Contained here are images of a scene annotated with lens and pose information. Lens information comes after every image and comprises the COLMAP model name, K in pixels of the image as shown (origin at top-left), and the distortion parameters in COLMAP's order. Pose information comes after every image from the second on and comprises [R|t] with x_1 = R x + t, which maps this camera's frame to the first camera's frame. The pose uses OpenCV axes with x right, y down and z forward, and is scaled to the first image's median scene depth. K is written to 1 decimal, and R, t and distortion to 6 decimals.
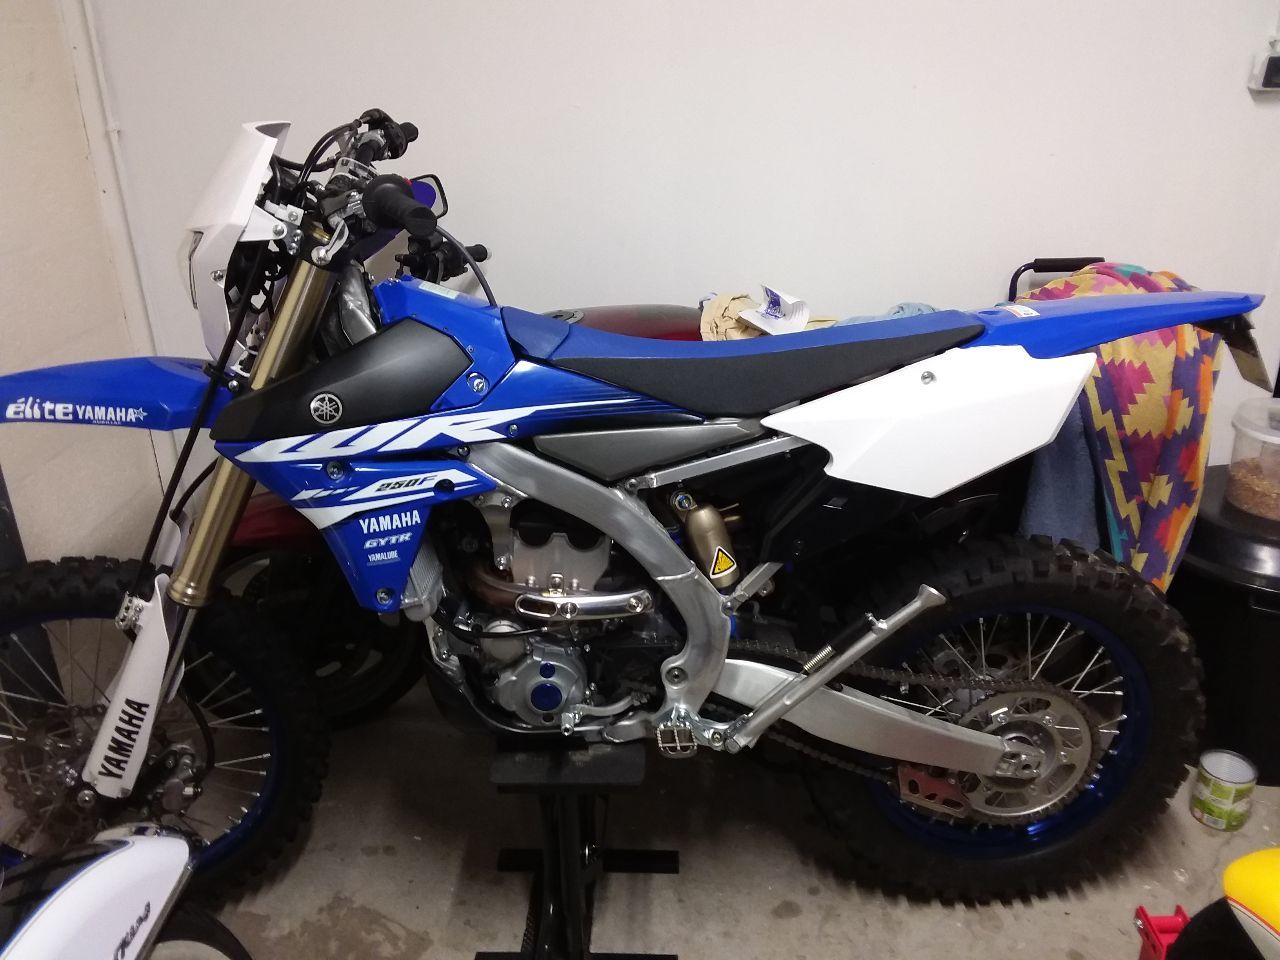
lens RADIAL K [[1028.6, 0, 644.6], [0, 1028.6, 475.3], [0, 0, 1]] dist [0.136813, -0.224981]
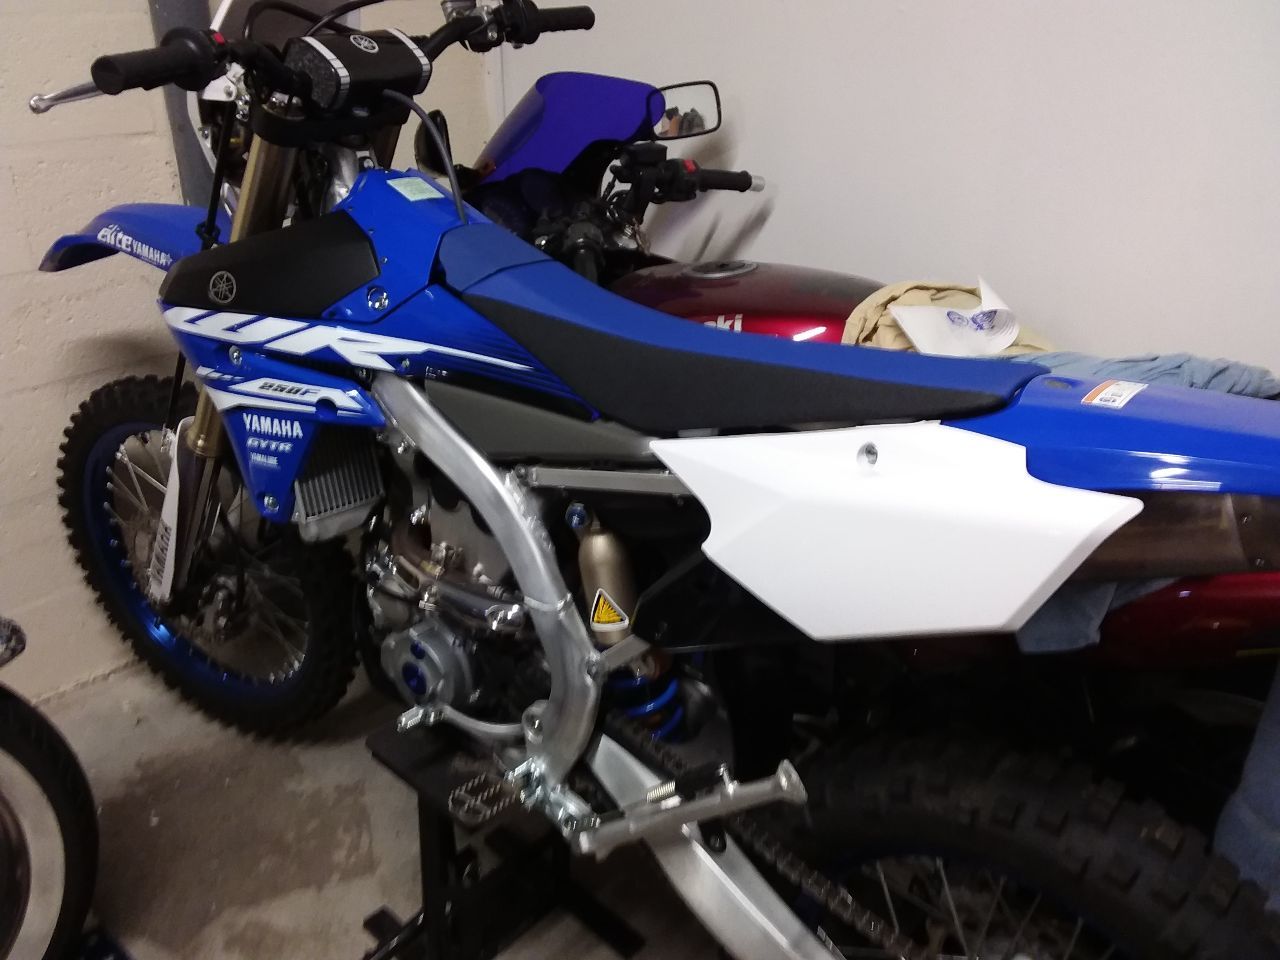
lens RADIAL K [[1042.8, 0, 644.9], [0, 1042.8, 475.8], [0, 0, 1]] dist [0.134787, -0.238590]
pose [[0.756764, 0.308561, -0.576280, 0.501974], [-0.278917, 0.949722, 0.142244, -0.124403], [0.591197, 0.053089, 0.804778, 0.401169]]
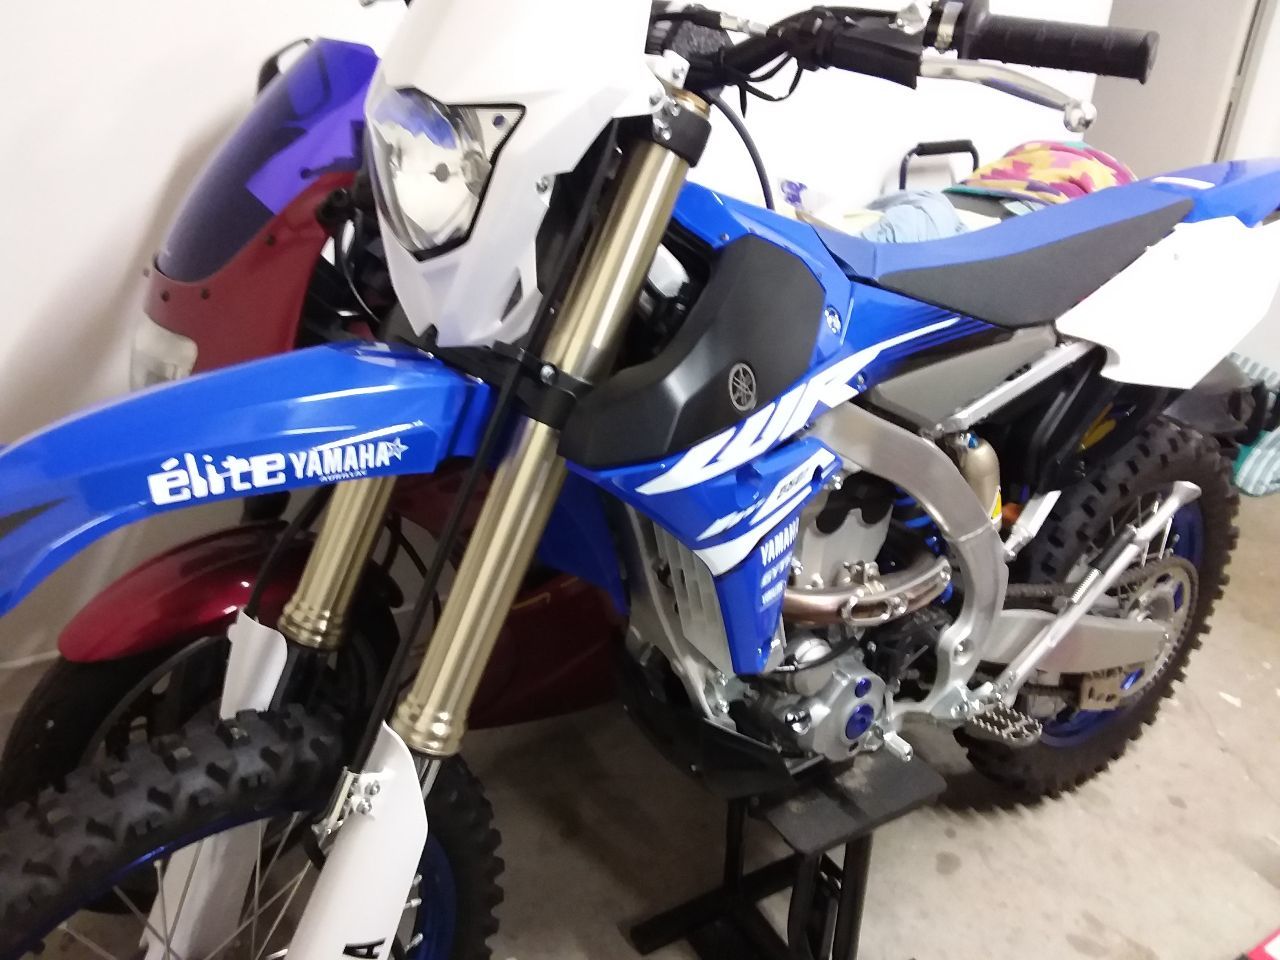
lens RADIAL K [[1042.8, 0, 644.9], [0, 1042.8, 475.8], [0, 0, 1]] dist [0.134787, -0.238590]
pose [[0.839863, -0.190487, 0.508277, -0.594659], [0.153064, 0.981511, 0.114922, -0.080258], [-0.520771, -0.018720, 0.853491, 0.417464]]
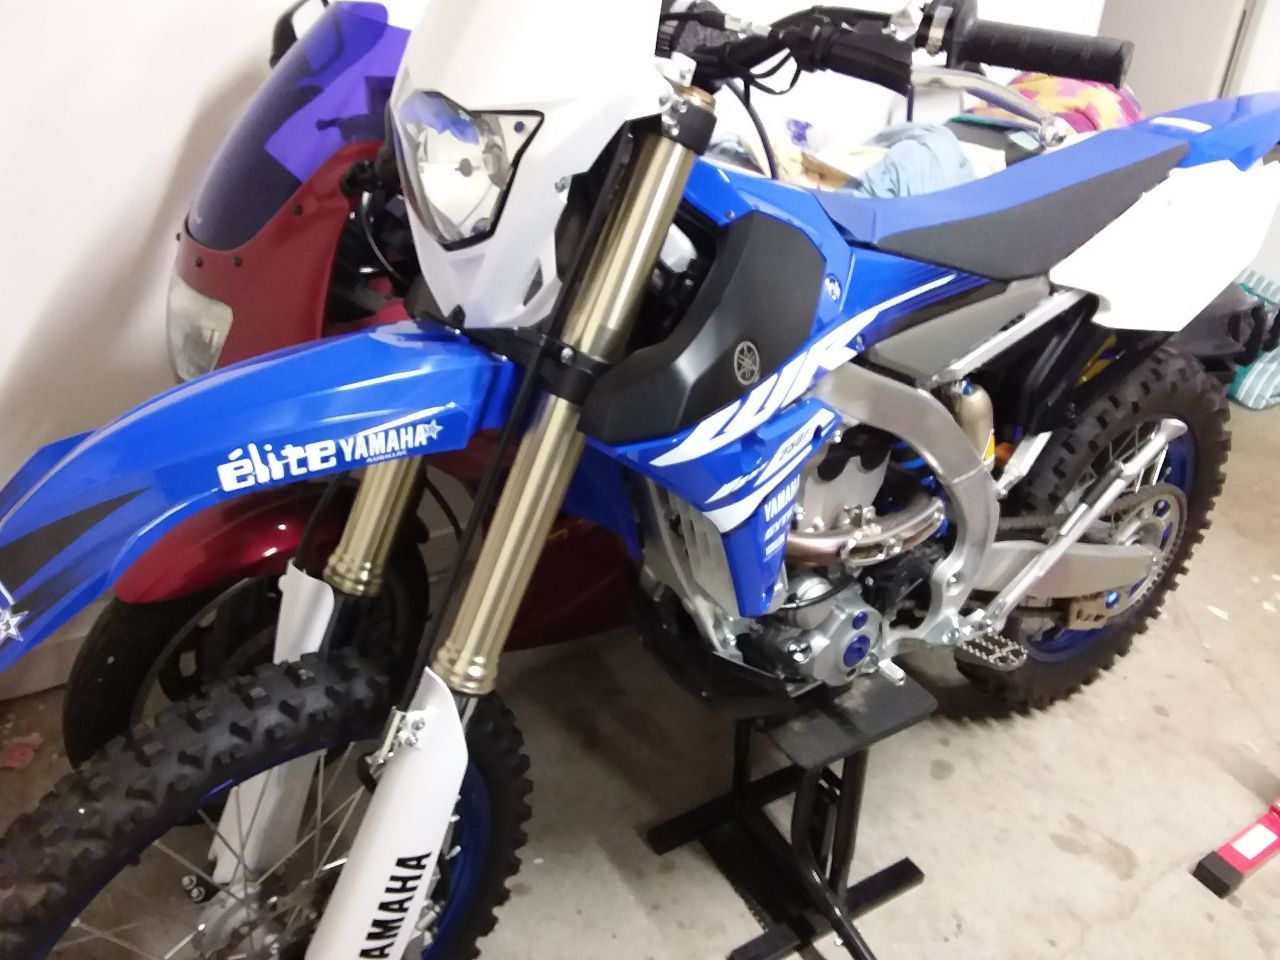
lens RADIAL K [[1053.4, 0, 645.9], [0, 1053.4, 477.5], [0, 0, 1]] dist [0.139694, -0.281372]
pose [[0.841268, -0.246786, 0.481004, -0.617111], [0.164528, 0.964399, 0.207040, -0.126274], [-0.514975, -0.095038, 0.851921, 0.371625]]
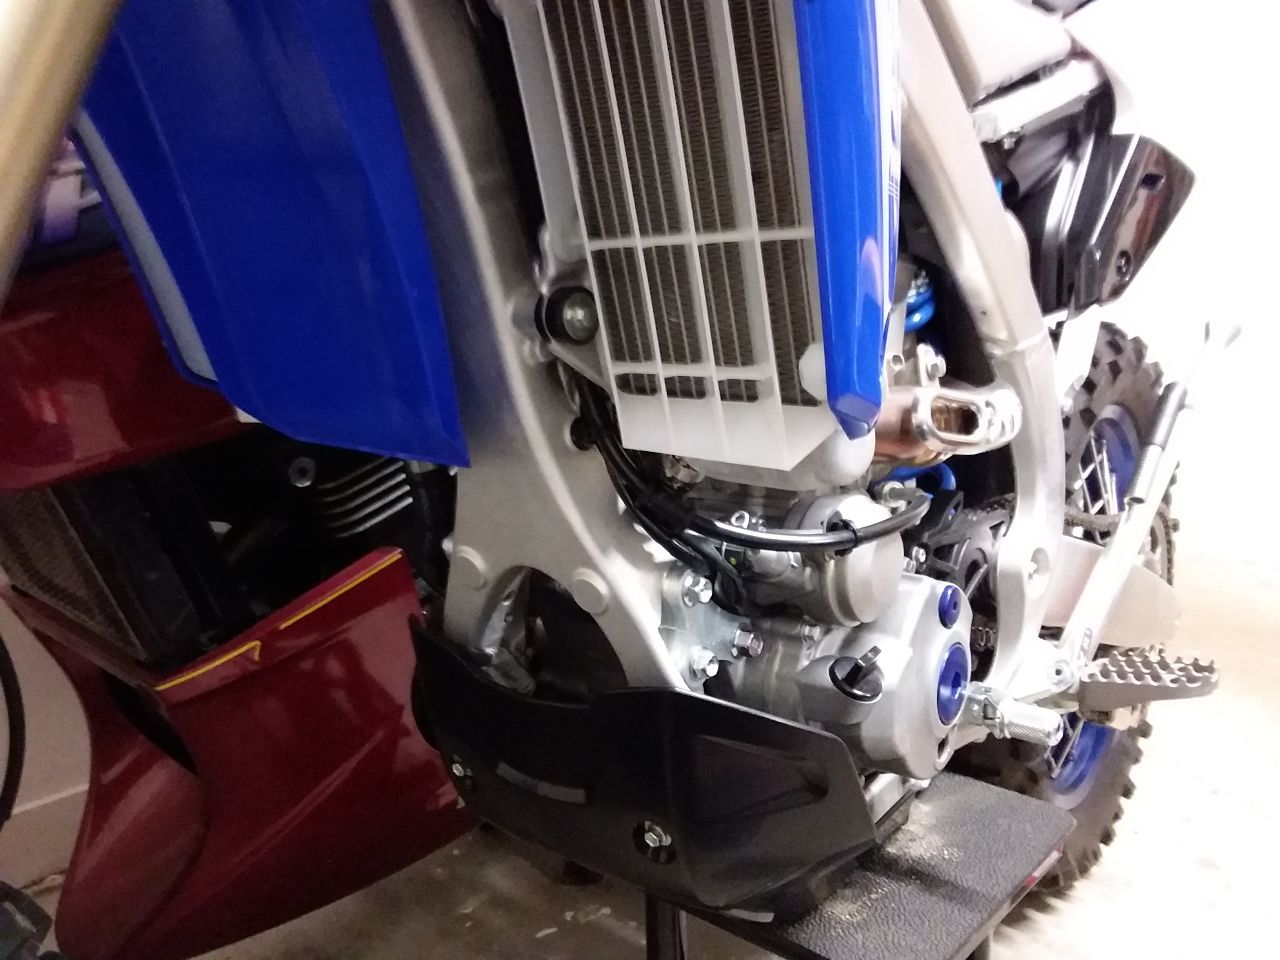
lens RADIAL K [[1042.8, 0, 644.9], [0, 1042.8, 475.8], [0, 0, 1]] dist [0.134787, -0.238590]
pose [[0.640652, -0.139547, 0.755044, -0.447741], [0.278890, 0.958479, -0.059491, 0.134493], [-0.715392, 0.248687, 0.652969, 0.811780]]
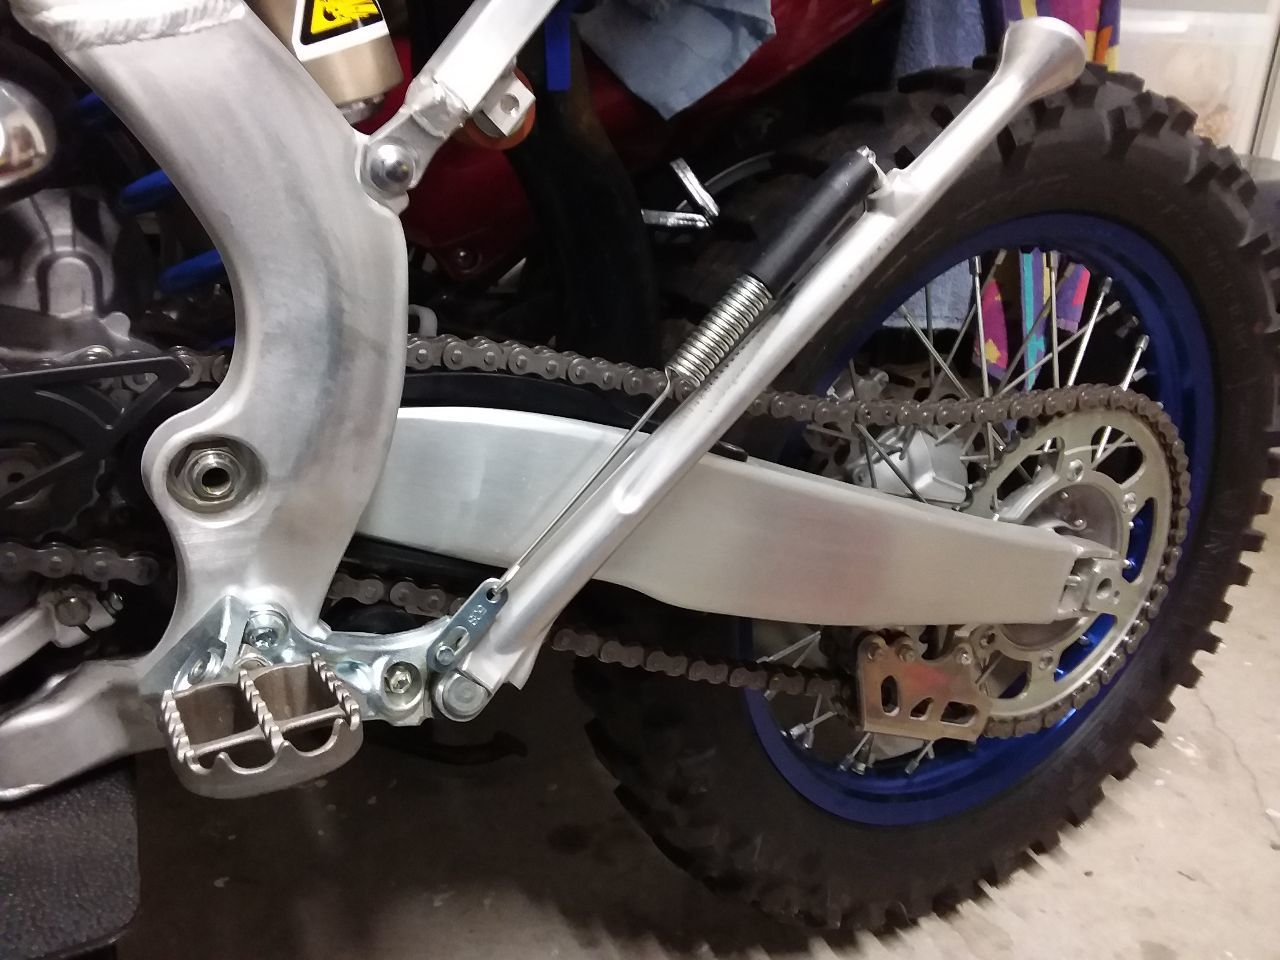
lens RADIAL K [[1042.8, 0, 644.9], [0, 1042.8, 475.8], [0, 0, 1]] dist [0.134787, -0.238590]
pose [[0.890620, -0.148079, 0.429964, 0.013212], [0.142297, 0.988765, 0.045777, 0.199985], [-0.431912, 0.020413, 0.901685, 0.734207]]
